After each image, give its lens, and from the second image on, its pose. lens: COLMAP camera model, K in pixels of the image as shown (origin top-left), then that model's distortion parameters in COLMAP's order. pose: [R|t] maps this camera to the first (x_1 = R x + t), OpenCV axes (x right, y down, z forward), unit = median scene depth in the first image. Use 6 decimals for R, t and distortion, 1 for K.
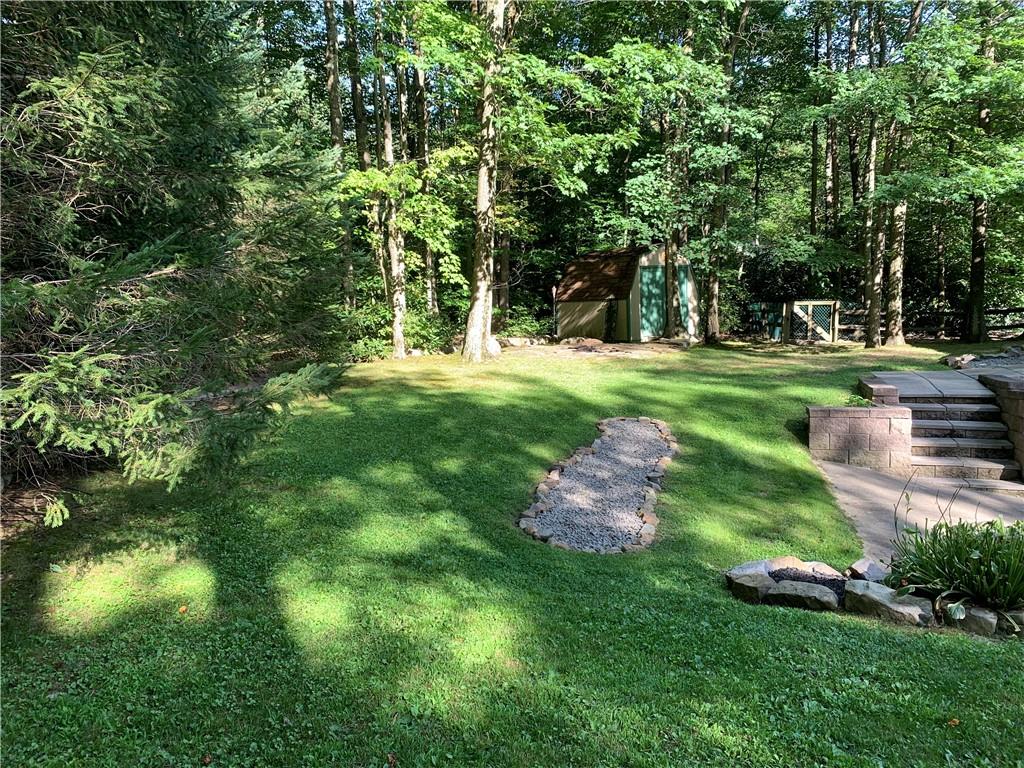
lens RADIAL K [[775.4, 0, 511.3], [0, 775.4, 387.2], [0, 0, 1]] dist [0.012068, 0.005896]
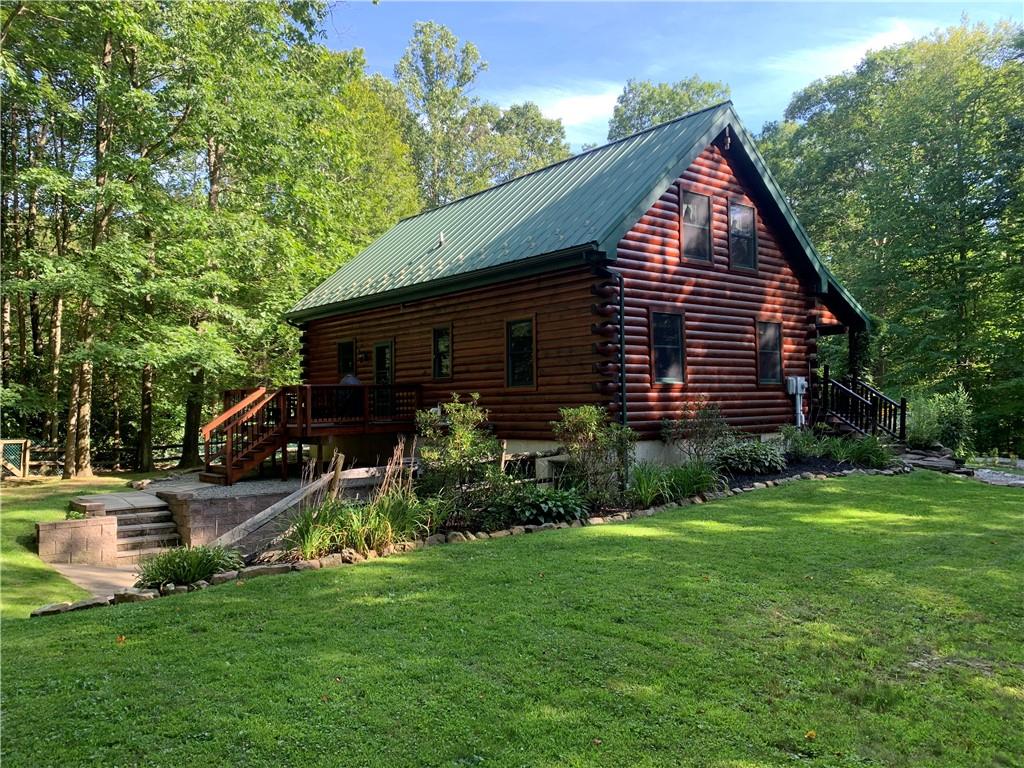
lens RADIAL K [[799.3, 0, 510.4], [0, 799.3, 340.3], [0, 0, 1]] dist [0.002569, 0.003496]
pose [[0.558811, 0.096029, 0.823717, -0.188859], [0.095521, 0.979209, -0.178958, 0.025763], [-0.823776, 0.178686, 0.538019, -0.258539]]
